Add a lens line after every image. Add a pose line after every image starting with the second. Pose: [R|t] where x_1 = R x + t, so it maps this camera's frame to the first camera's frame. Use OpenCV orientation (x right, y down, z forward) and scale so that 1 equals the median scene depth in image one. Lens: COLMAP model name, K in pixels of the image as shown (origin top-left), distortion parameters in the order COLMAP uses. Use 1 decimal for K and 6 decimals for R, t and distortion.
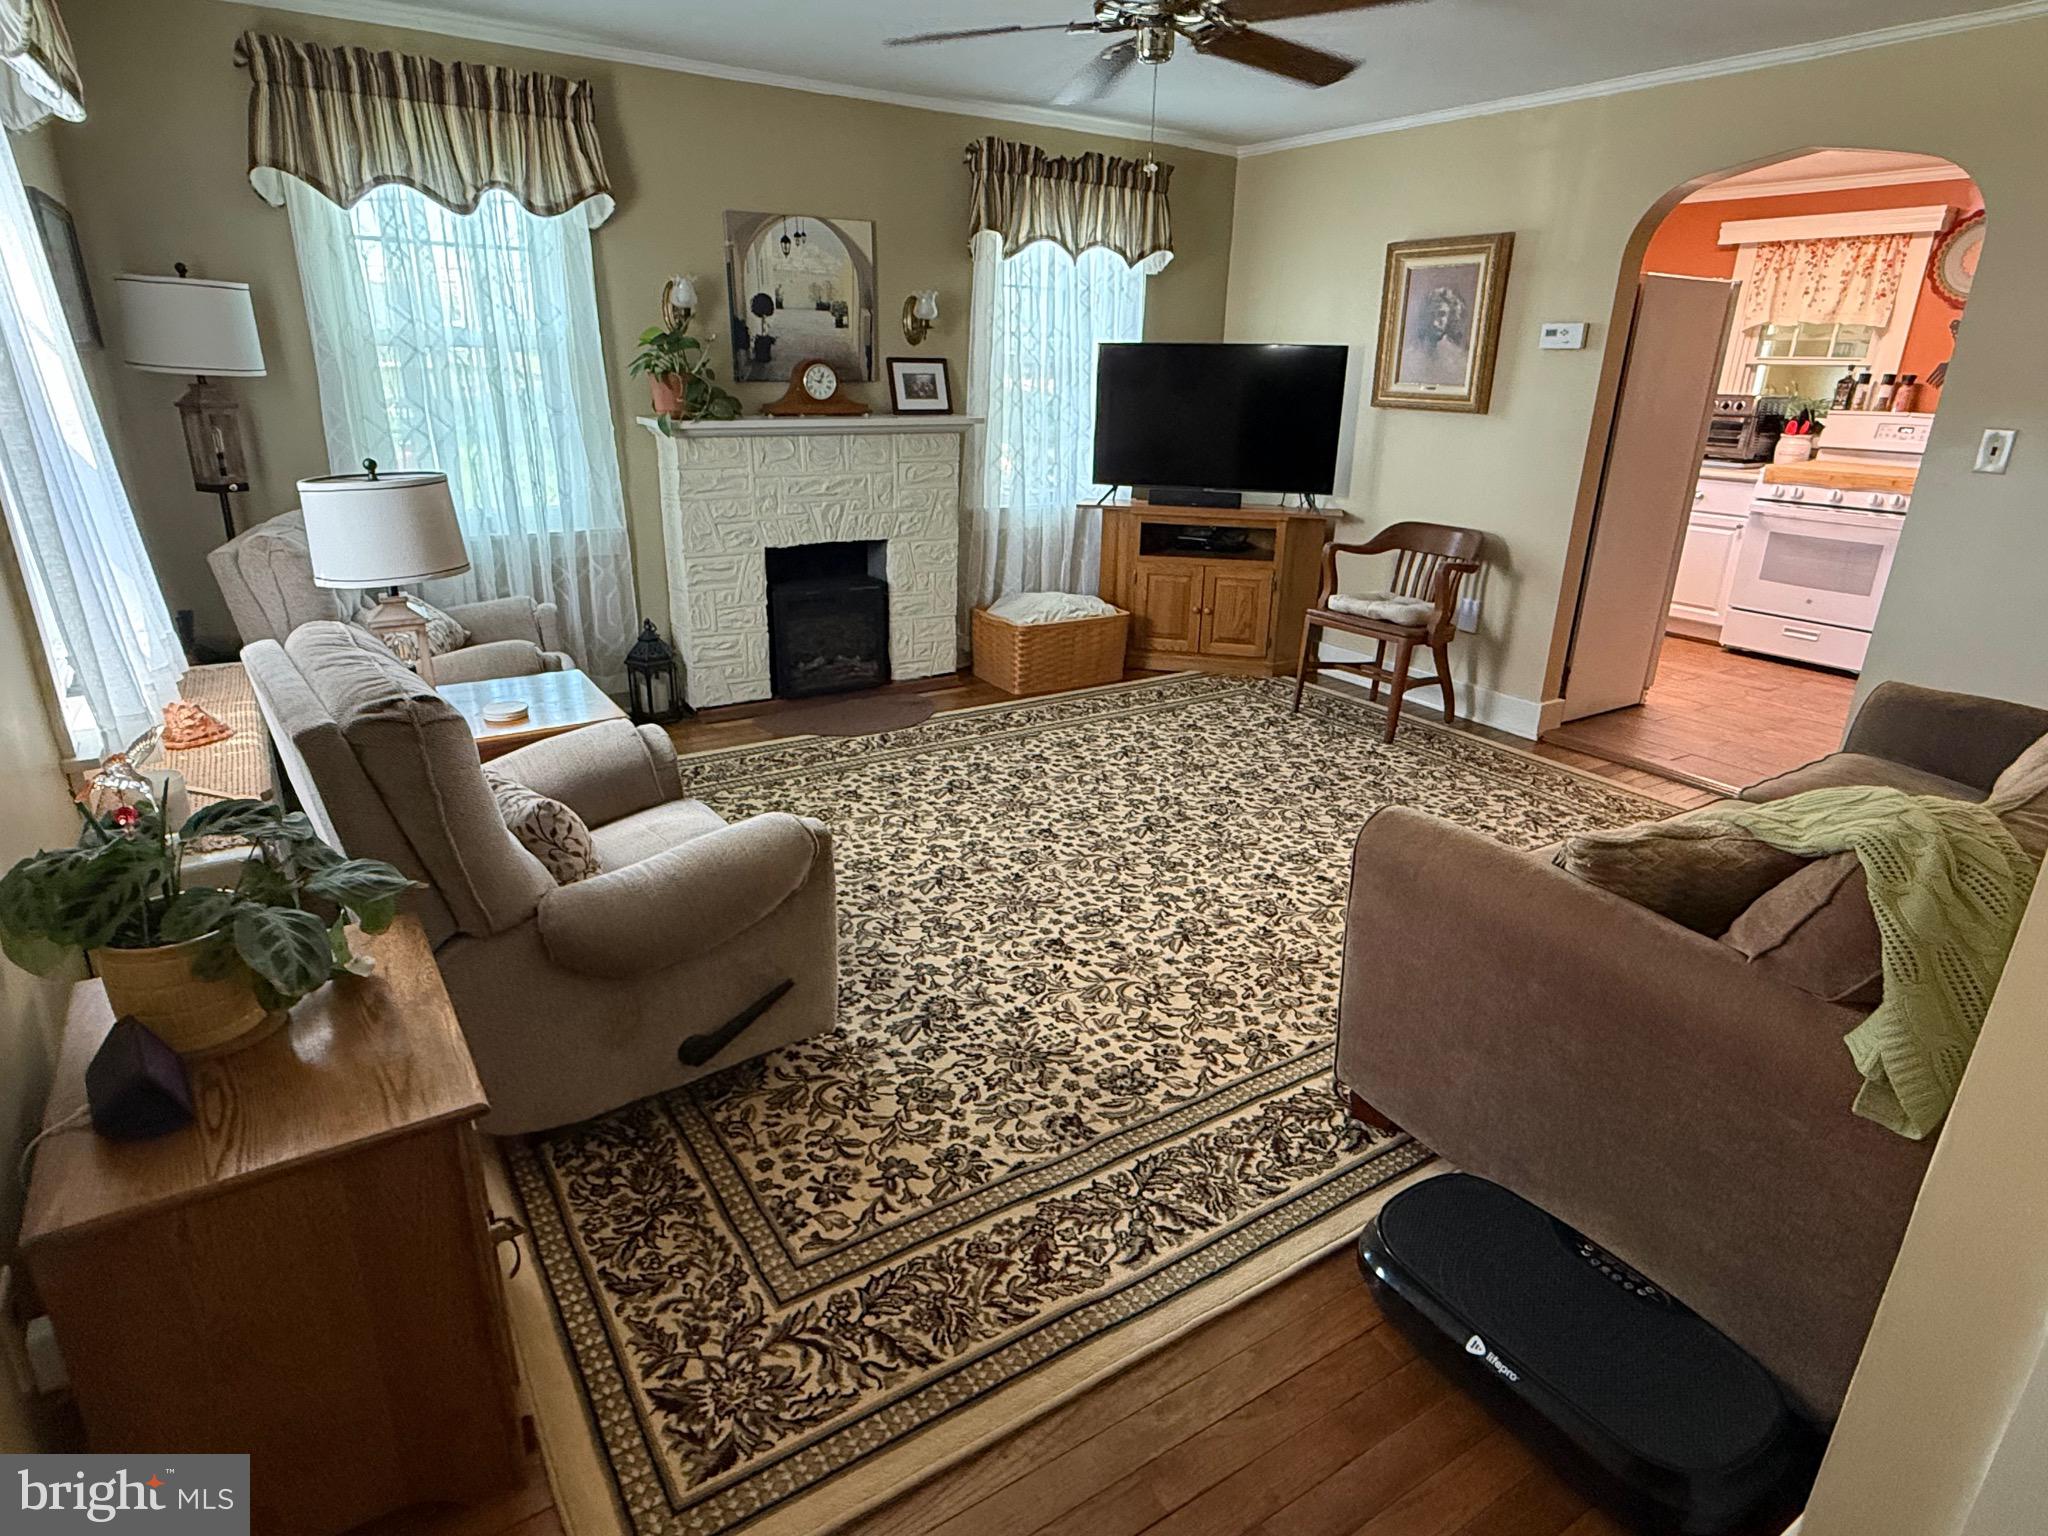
lens RADIAL K [[1129.9, 0, 1022.8], [0, 1129.9, 773.8], [0, 0, 1]] dist [-0.004625, 0.001267]
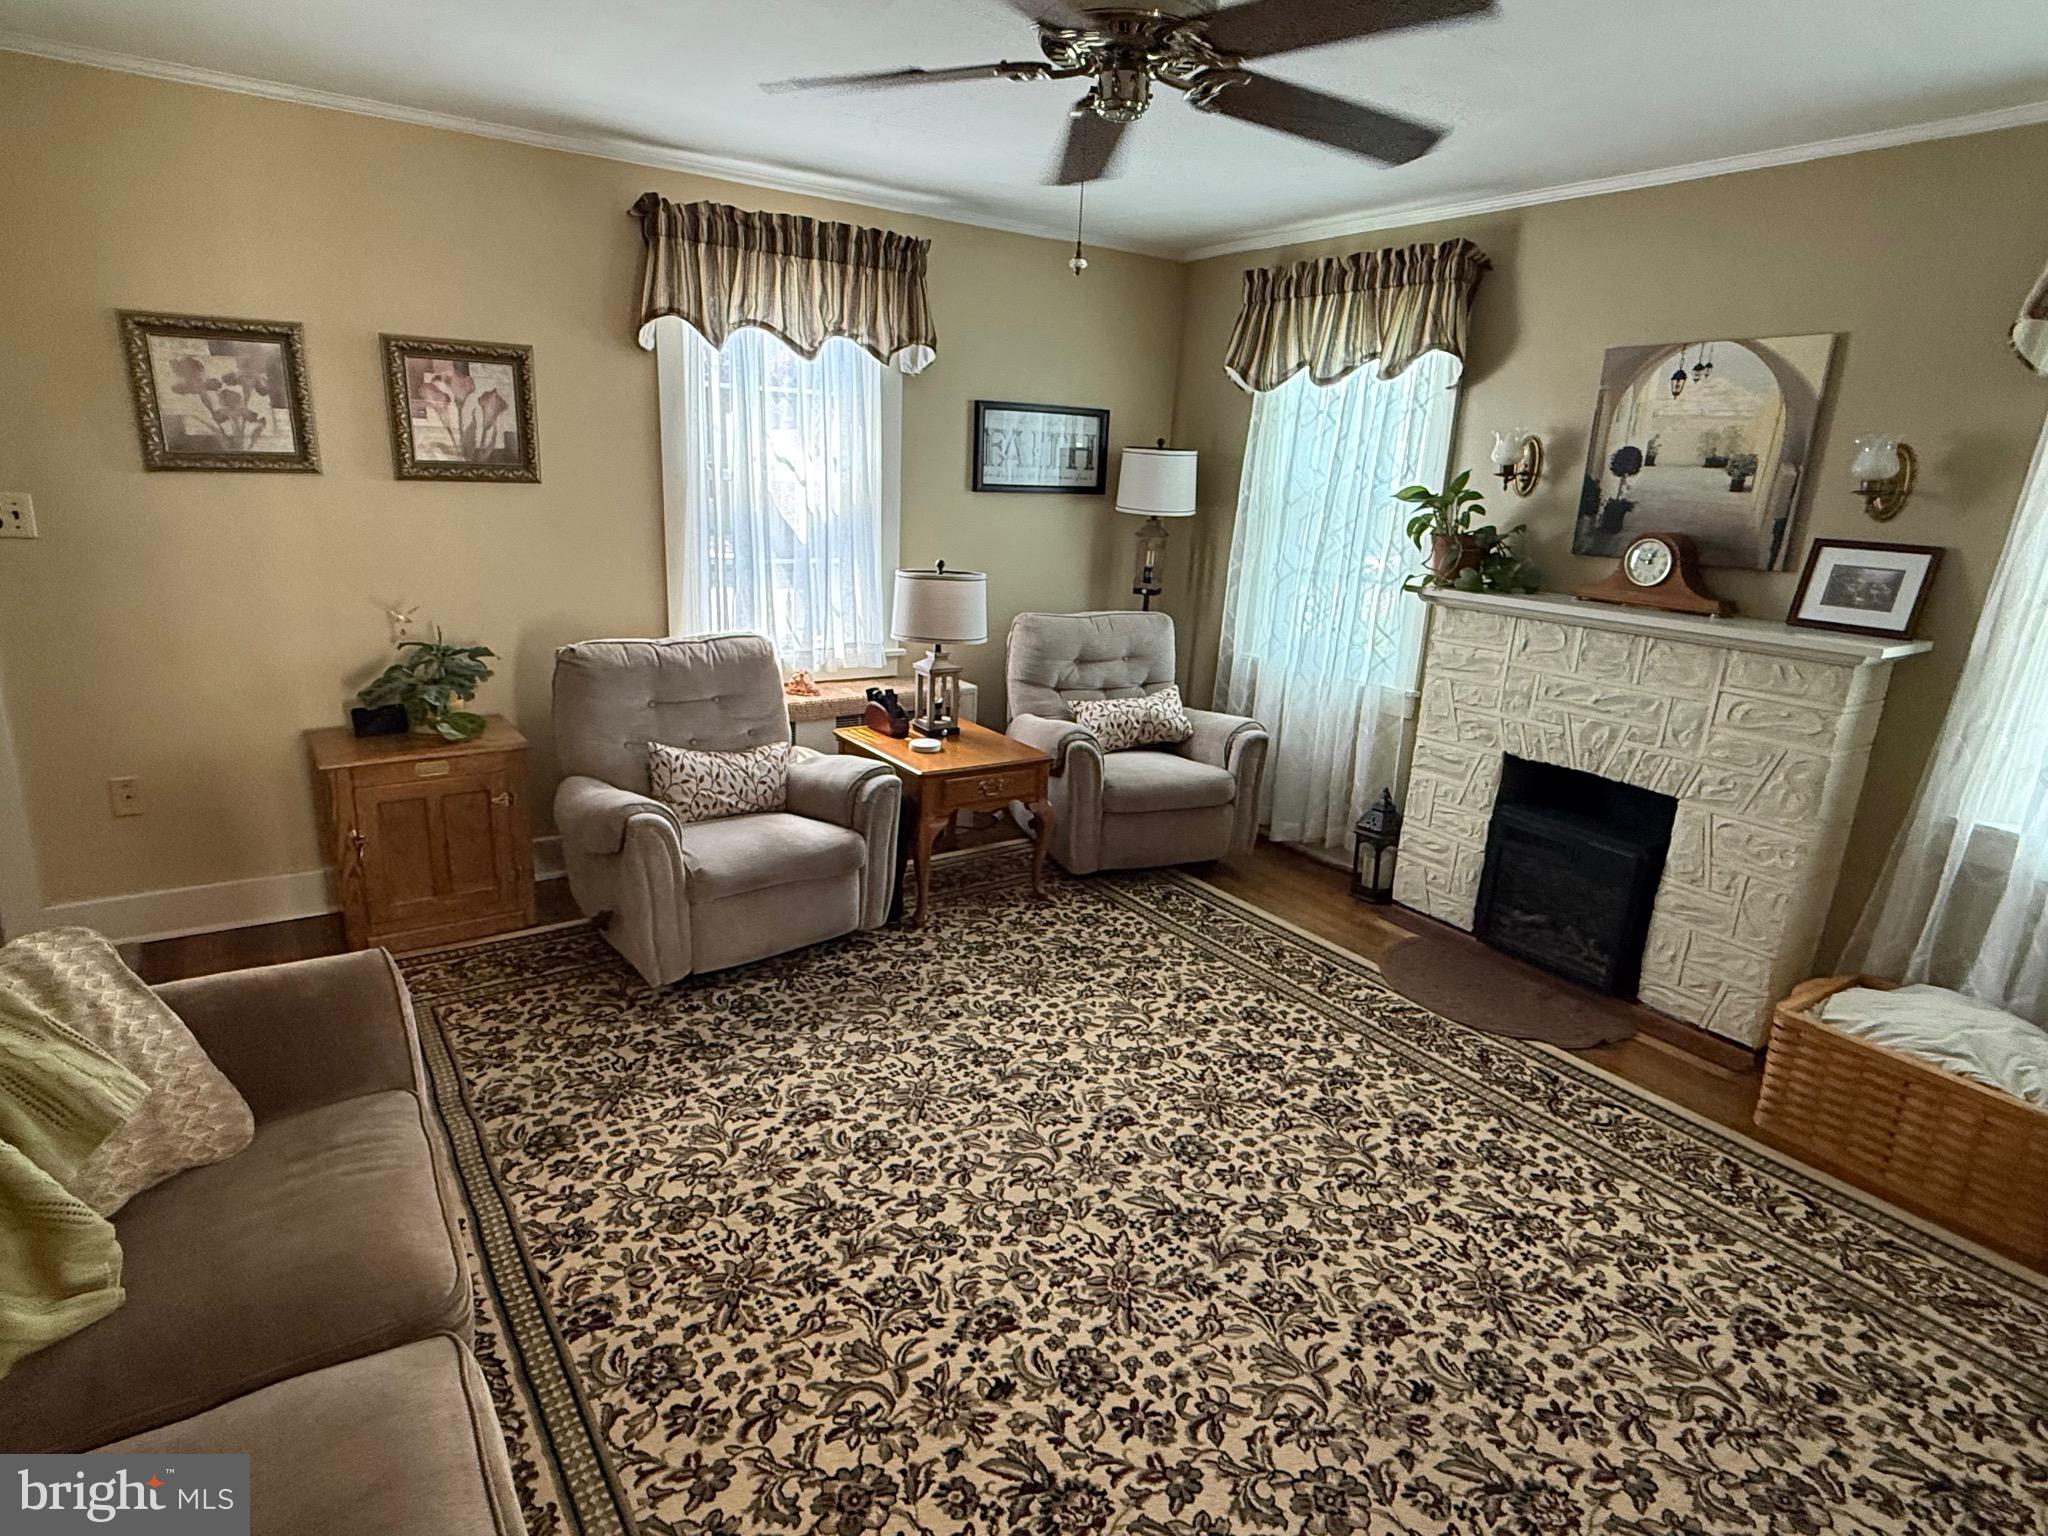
lens RADIAL K [[1129.9, 0, 1022.8], [0, 1129.9, 773.8], [0, 0, 1]] dist [-0.004625, 0.001267]
pose [[0.016359, 0.247688, -0.968702, 0.553696], [-0.386252, 0.895188, 0.222368, -0.237583], [0.922248, 0.370526, 0.110315, 0.616397]]
